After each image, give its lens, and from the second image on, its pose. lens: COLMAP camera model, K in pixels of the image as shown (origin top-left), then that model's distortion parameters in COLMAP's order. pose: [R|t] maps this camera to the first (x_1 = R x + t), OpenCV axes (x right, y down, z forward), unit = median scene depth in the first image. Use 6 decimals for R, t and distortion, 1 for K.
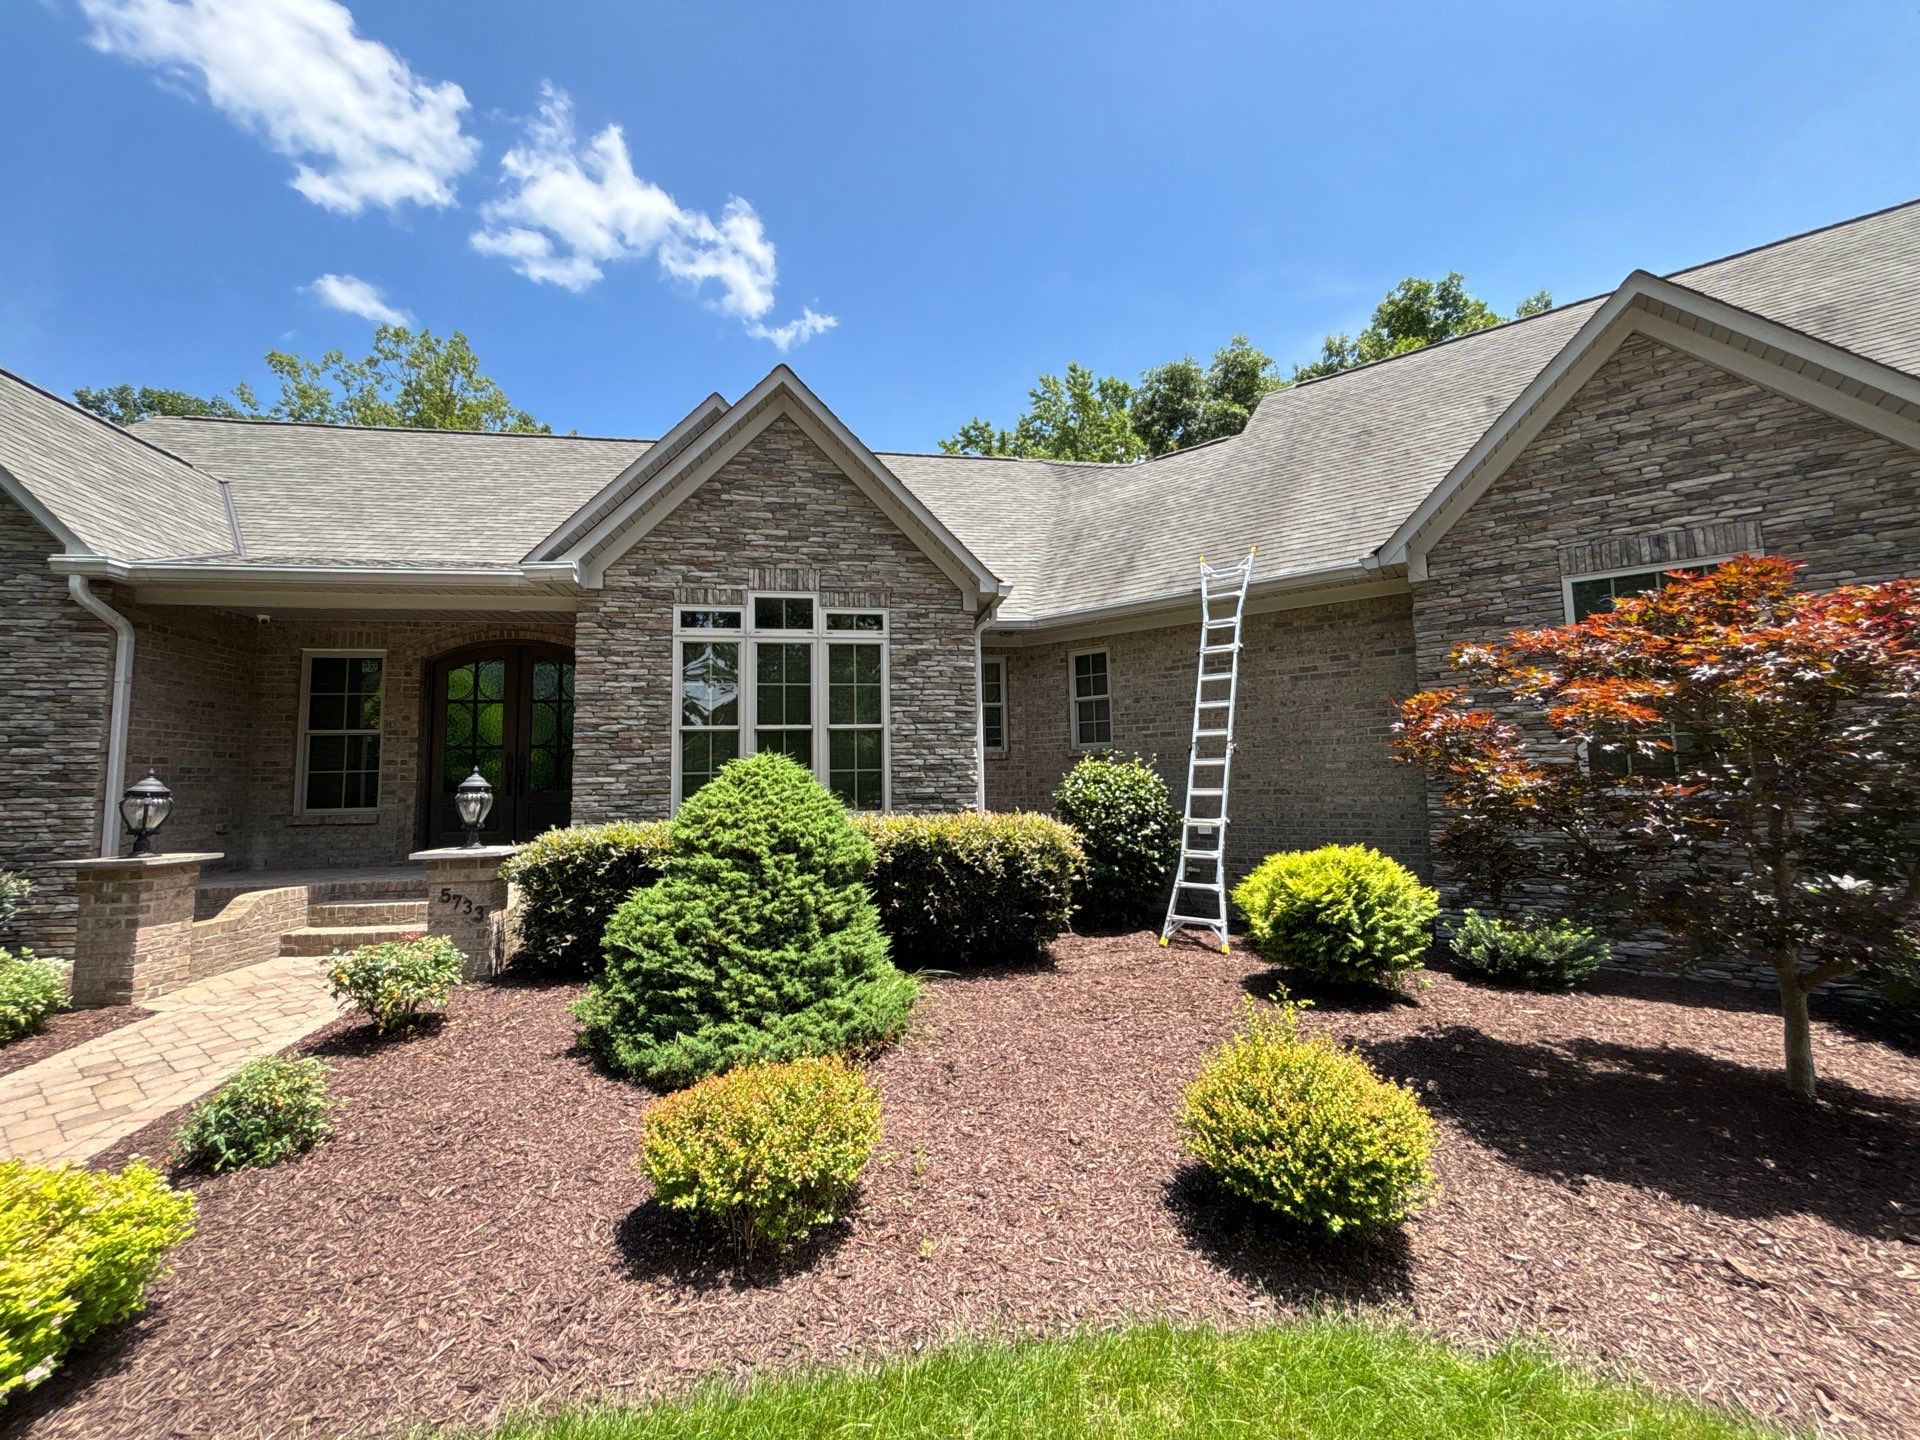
lens RADIAL K [[767.9, 0, 964.1], [0, 767.9, 720.8], [0, 0, 1]] dist [-0.000349, -0.000675]
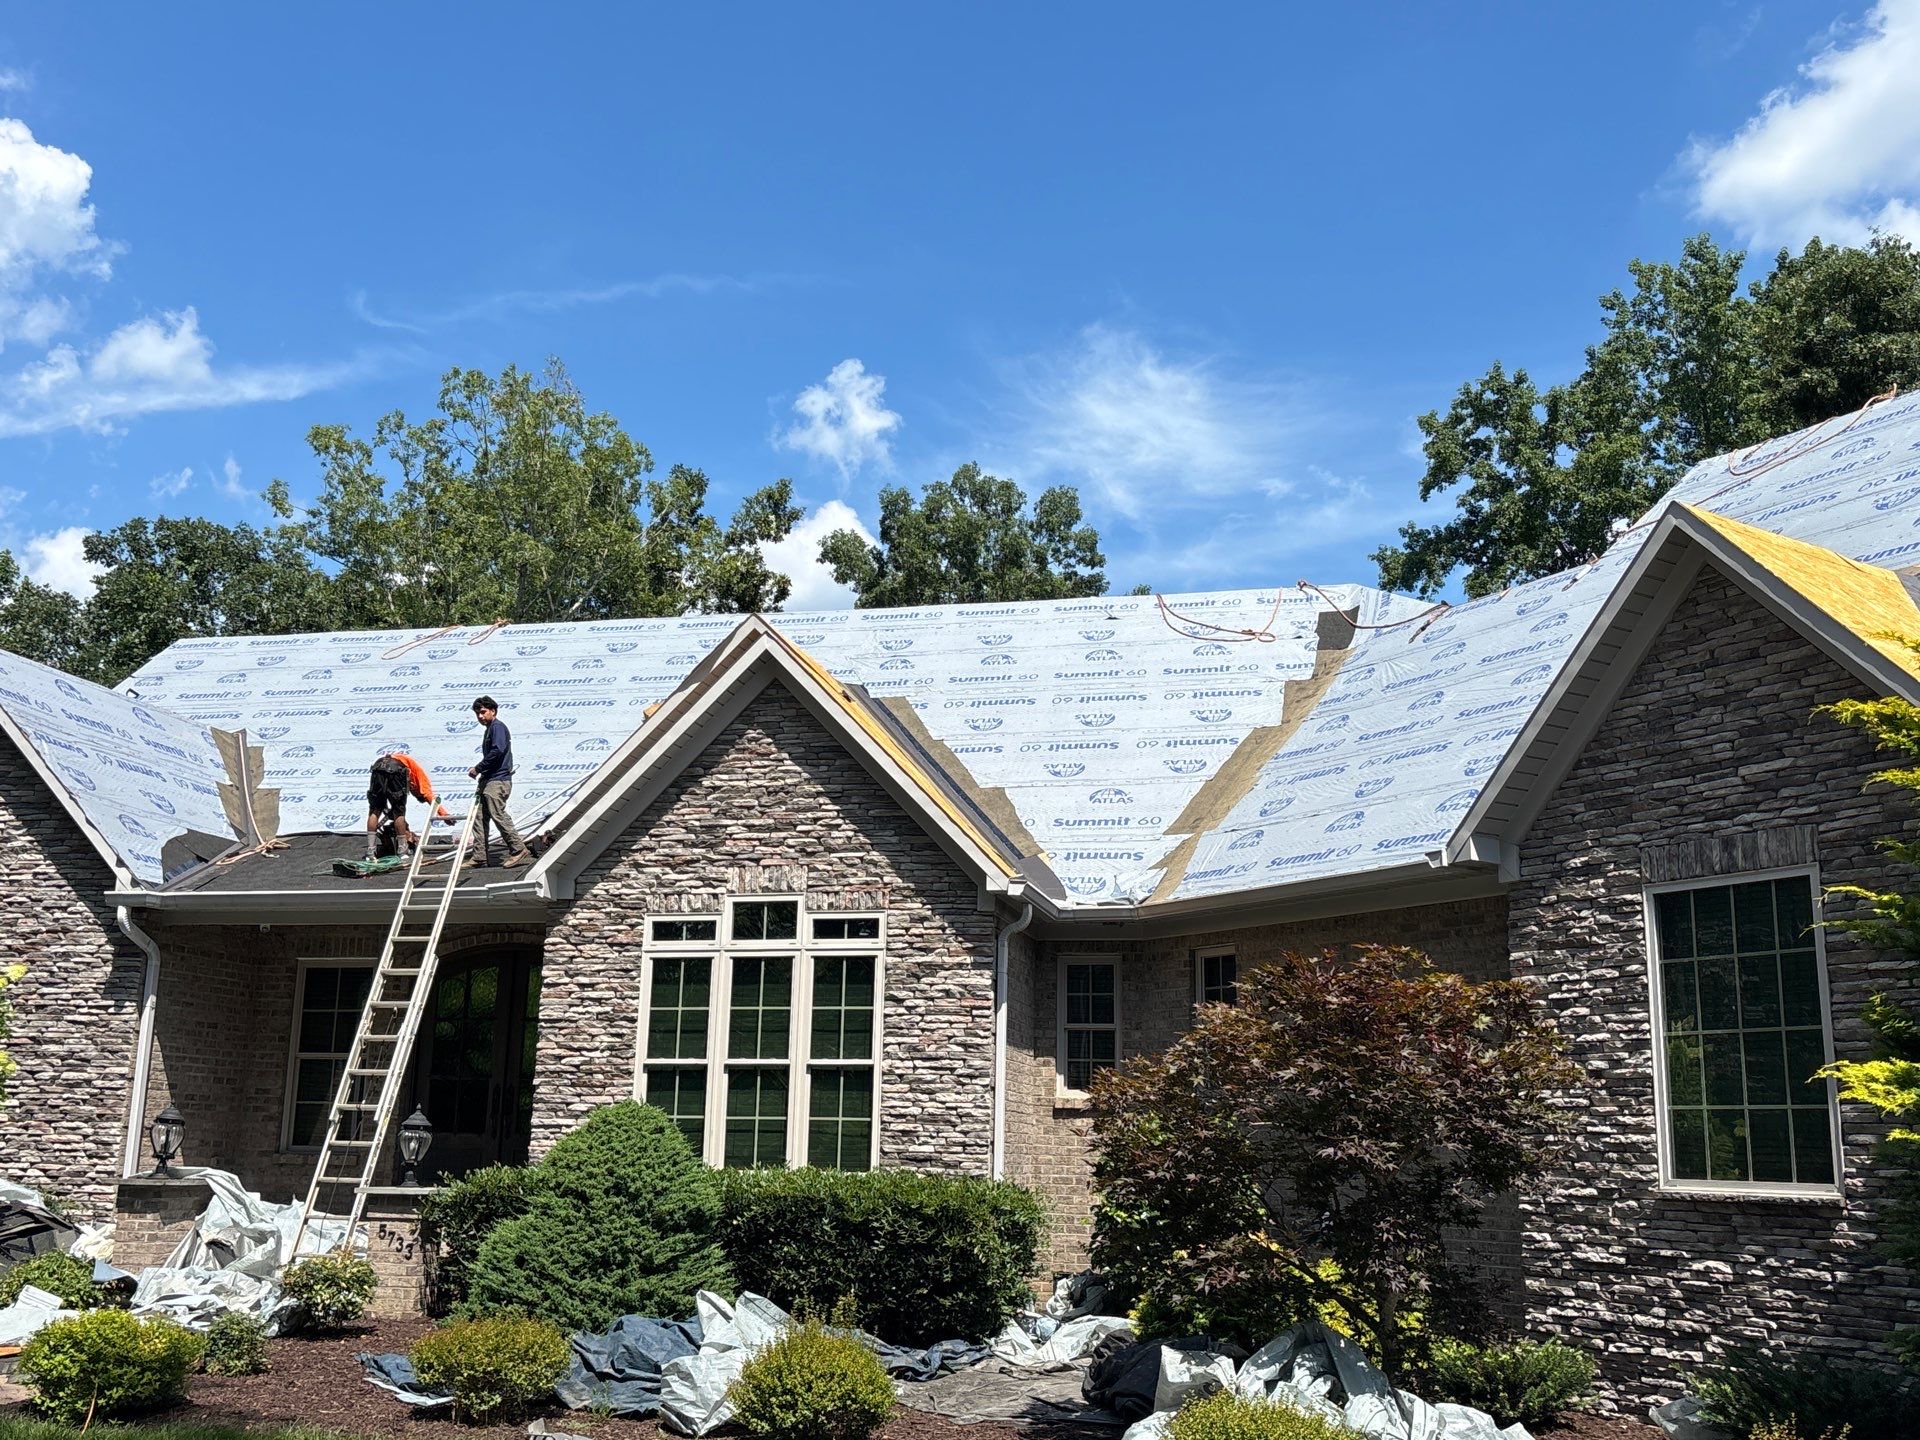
lens RADIAL K [[1816.4, 0, 966.3], [0, 1816.4, 730.5], [0, 0, 1]] dist [0.009657, 0.000000]
pose [[0.928139, -0.046265, -0.369347, 0.721990], [-0.005583, 0.990404, -0.138090, -0.077727], [0.372191, 0.130228, 0.918974, -0.763389]]
